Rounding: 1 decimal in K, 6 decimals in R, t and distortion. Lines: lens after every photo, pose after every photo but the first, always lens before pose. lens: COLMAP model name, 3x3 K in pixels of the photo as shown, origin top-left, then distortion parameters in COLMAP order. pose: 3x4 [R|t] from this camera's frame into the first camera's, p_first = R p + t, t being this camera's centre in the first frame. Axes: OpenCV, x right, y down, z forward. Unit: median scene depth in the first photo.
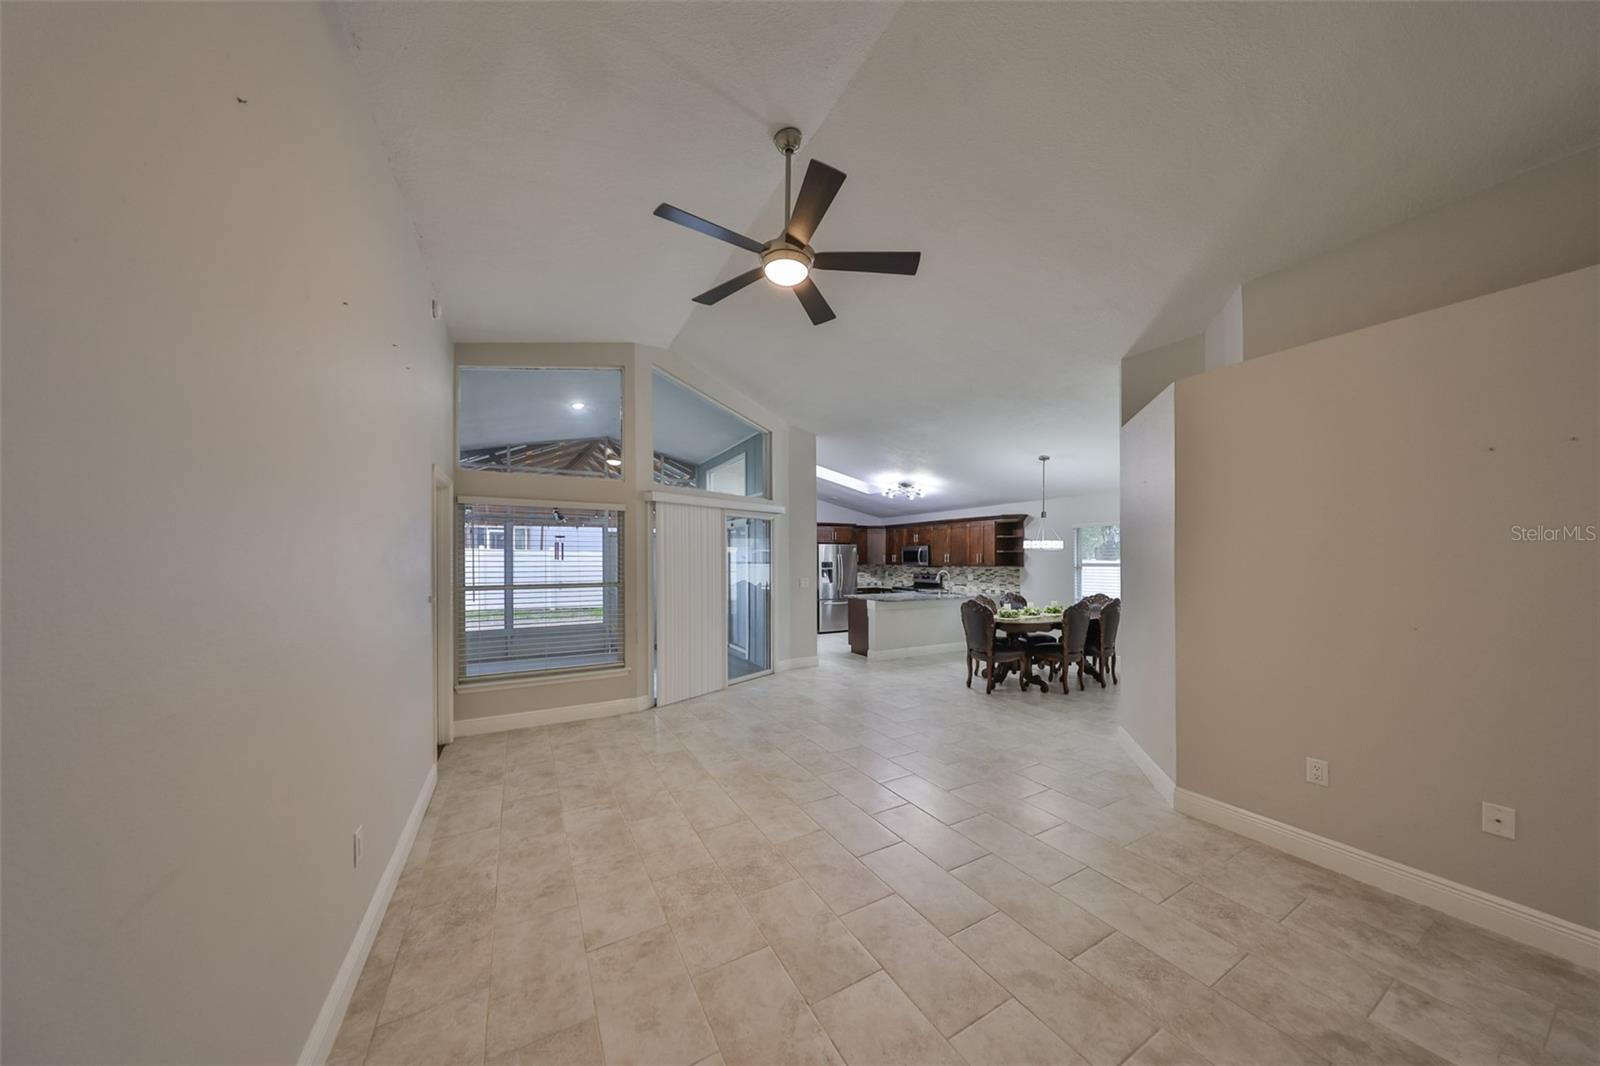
lens RADIAL K [[501.6, 0, 785.5], [0, 501.6, 554.6], [0, 0, 1]] dist [0.001508, -0.000299]
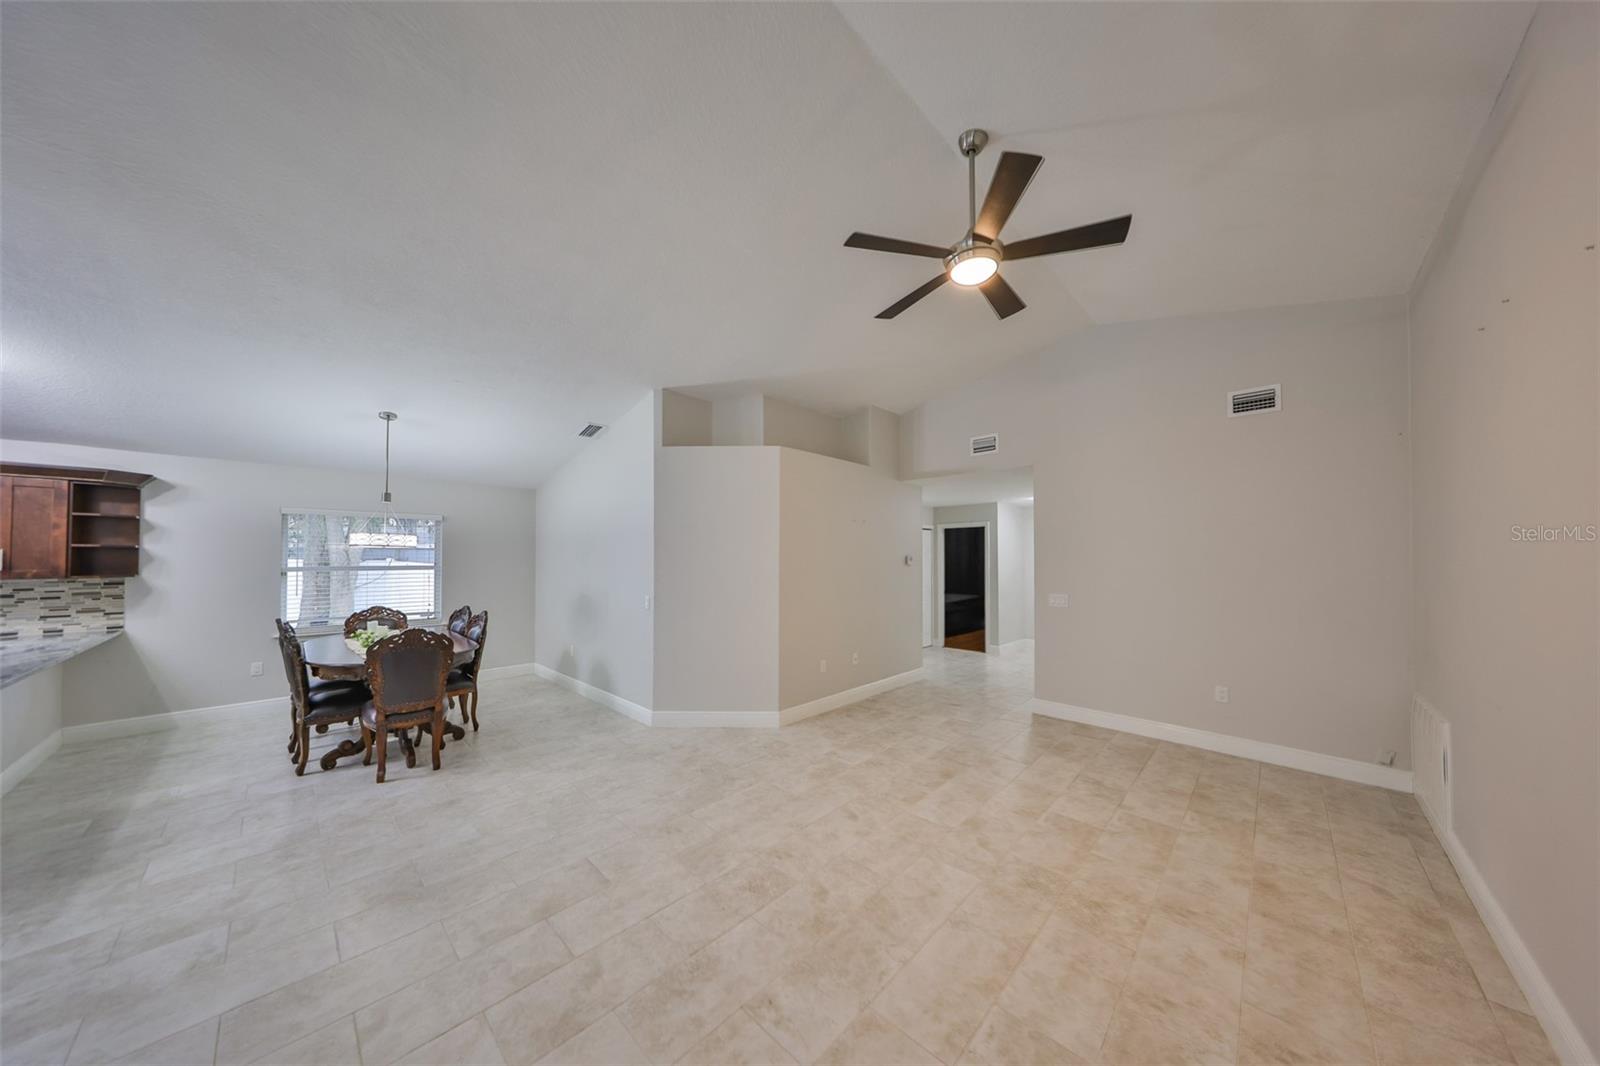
lens RADIAL K [[501.6, 0, 805.7], [0, 501.6, 550.0], [0, 0, 1]] dist [0.001508, -0.000299]
pose [[-0.321342, 0.013308, 0.946870, -0.253403], [-0.012457, 0.999755, -0.018278, -0.002360], [-0.946881, -0.017669, -0.321097, 0.509481]]
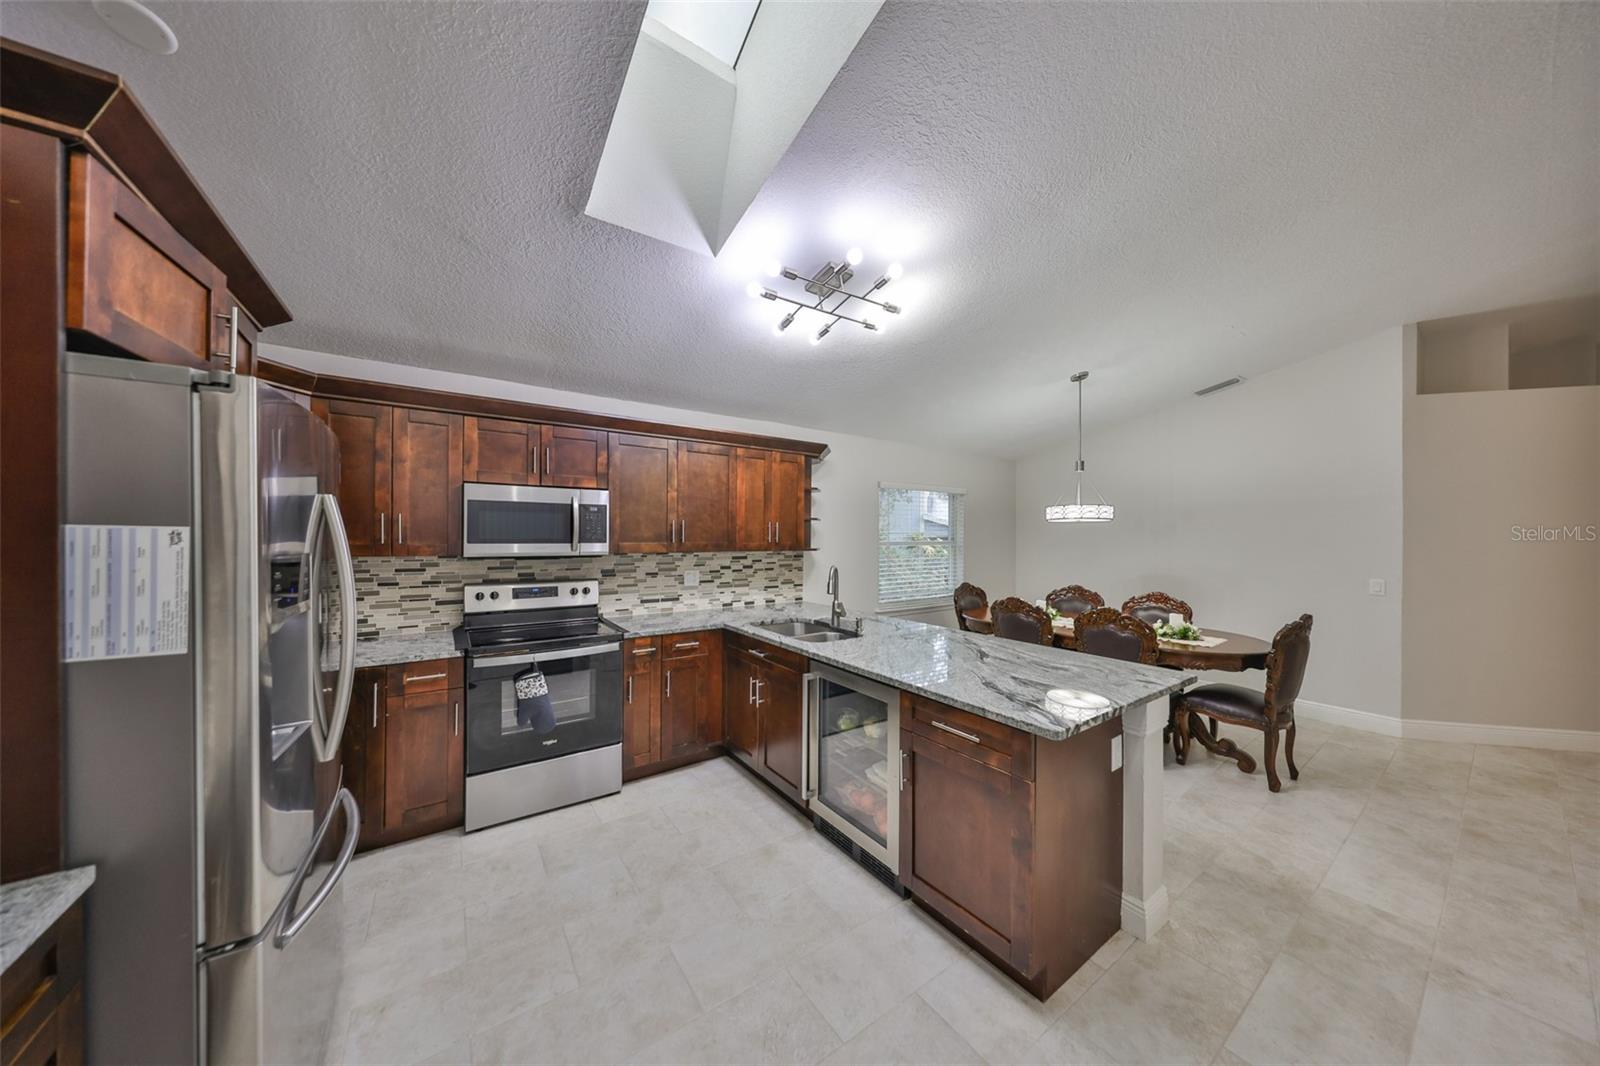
lens RADIAL K [[501.6, 0, 782.2], [0, 501.6, 537.3], [0, 0, 1]] dist [0.001508, -0.000299]
pose [[-0.122408, -0.005194, 0.992466, -0.053626], [-0.015971, 0.999867, 0.003263, 0.010458], [-0.992351, -0.015452, -0.122475, 1.103456]]
